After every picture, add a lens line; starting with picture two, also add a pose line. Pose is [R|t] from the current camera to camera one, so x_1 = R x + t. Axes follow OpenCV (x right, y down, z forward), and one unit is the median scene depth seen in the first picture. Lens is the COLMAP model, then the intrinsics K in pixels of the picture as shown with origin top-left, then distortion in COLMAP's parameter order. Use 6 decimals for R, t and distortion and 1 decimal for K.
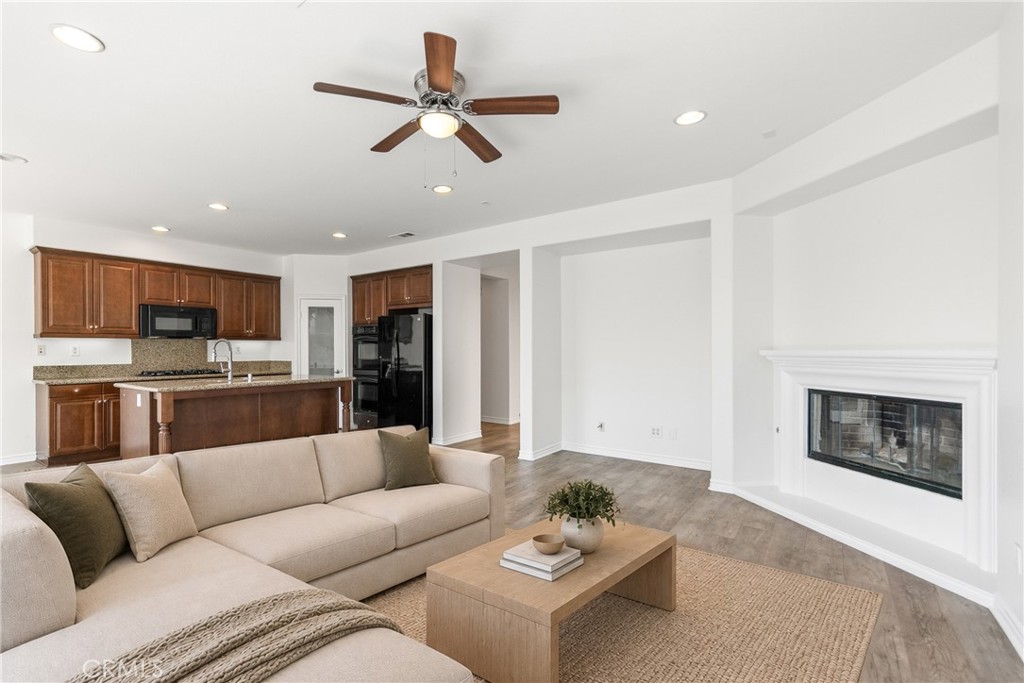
lens RADIAL K [[466.5, 0, 474.3], [0, 466.5, 350.0], [0, 0, 1]] dist [0.012799, -0.000828]
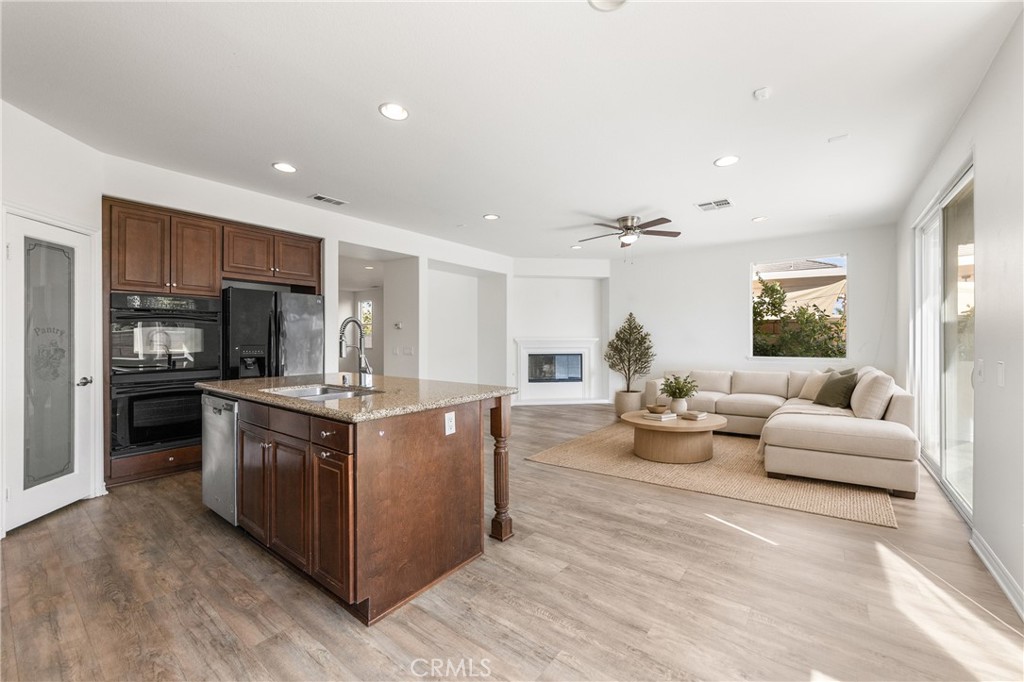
lens RADIAL K [[408.3, 0, 515.1], [0, 408.3, 337.5], [0, 0, 1]] dist [0.006328, 0.000170]
pose [[-0.002721, 0.004214, 0.999987, -0.863171], [0.001953, 0.999989, -0.004209, 0.003409], [-0.999994, 0.001942, -0.002729, 0.655426]]
